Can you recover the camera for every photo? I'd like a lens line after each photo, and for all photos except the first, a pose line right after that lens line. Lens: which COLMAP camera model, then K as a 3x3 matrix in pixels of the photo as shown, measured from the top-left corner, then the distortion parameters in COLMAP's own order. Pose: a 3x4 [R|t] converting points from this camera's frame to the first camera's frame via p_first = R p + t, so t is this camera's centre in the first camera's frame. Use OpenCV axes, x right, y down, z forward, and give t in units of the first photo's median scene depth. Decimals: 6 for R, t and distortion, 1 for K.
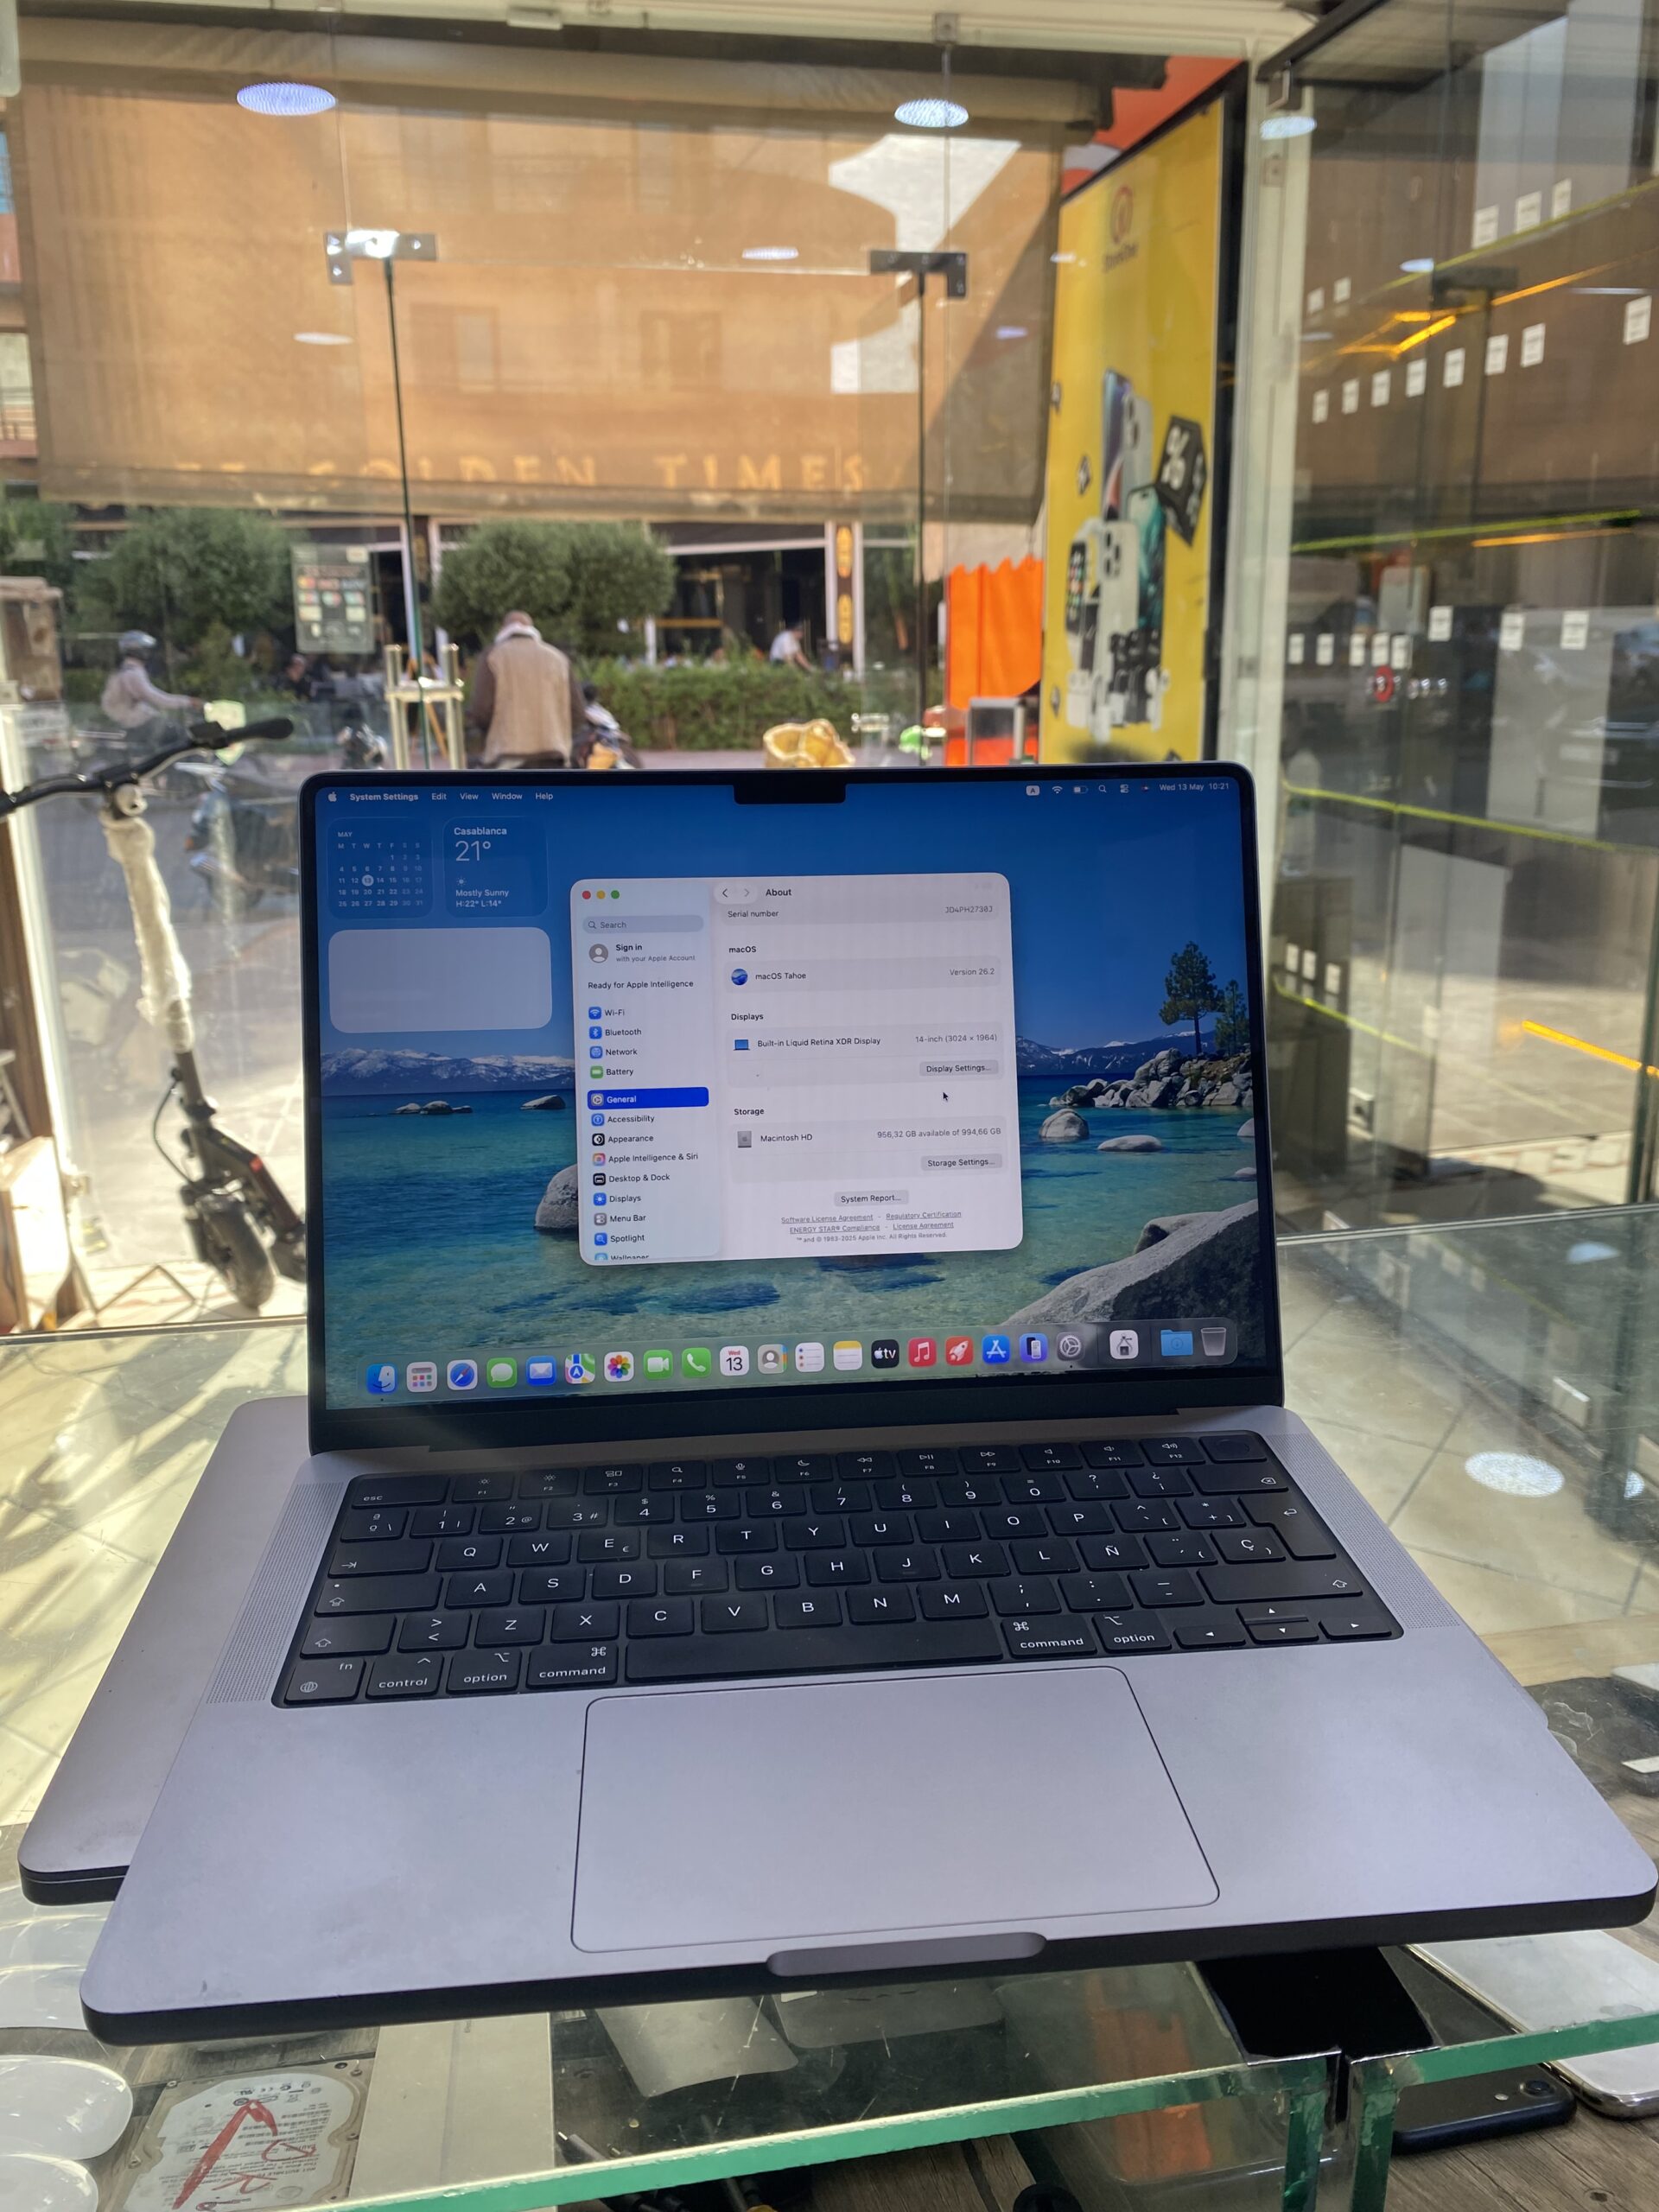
lens RADIAL K [[1688.9, 0, 829.5], [0, 1688.9, 1076.8], [0, 0, 1]] dist [0.012150, 0.009173]
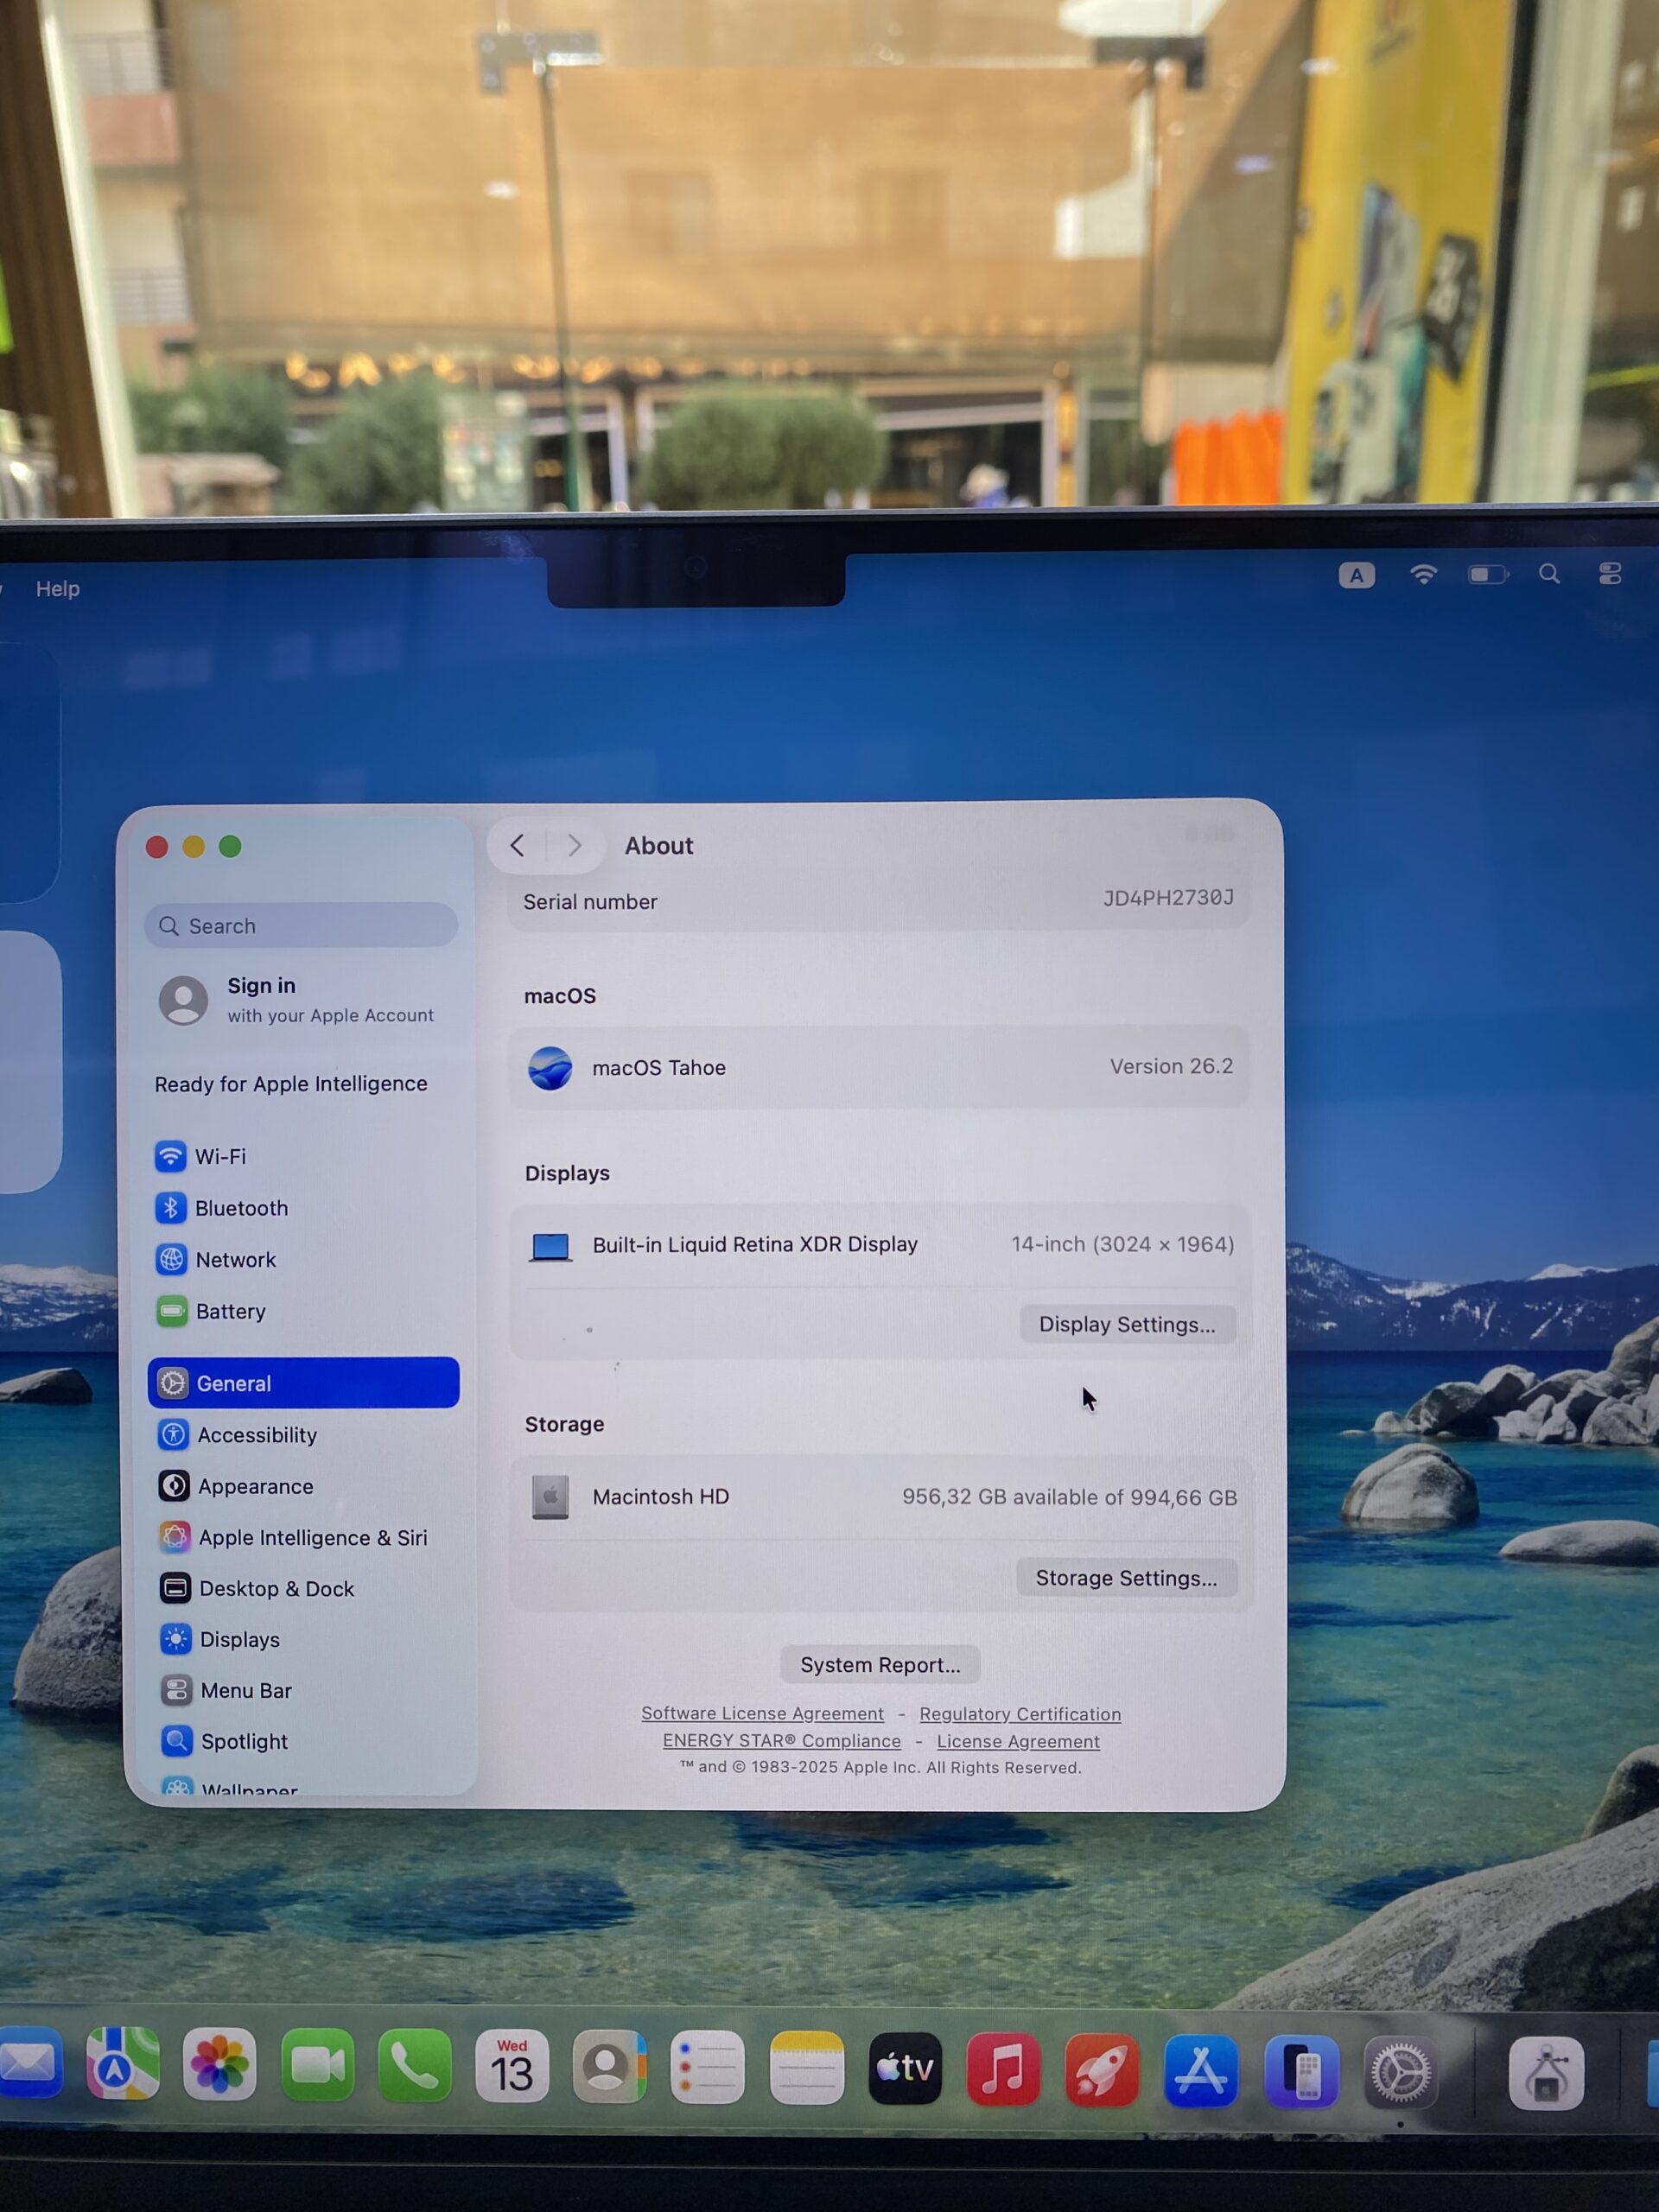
lens RADIAL K [[1716.4, 0, 840.9], [0, 1716.4, 1086.4], [0, 0, 1]] dist [-0.007696, -0.005274]
pose [[0.993508, 0.030555, -0.109586, 0.053123], [-0.023140, 0.997396, 0.068305, -0.081903], [0.111387, -0.065325, 0.991628, 0.618317]]
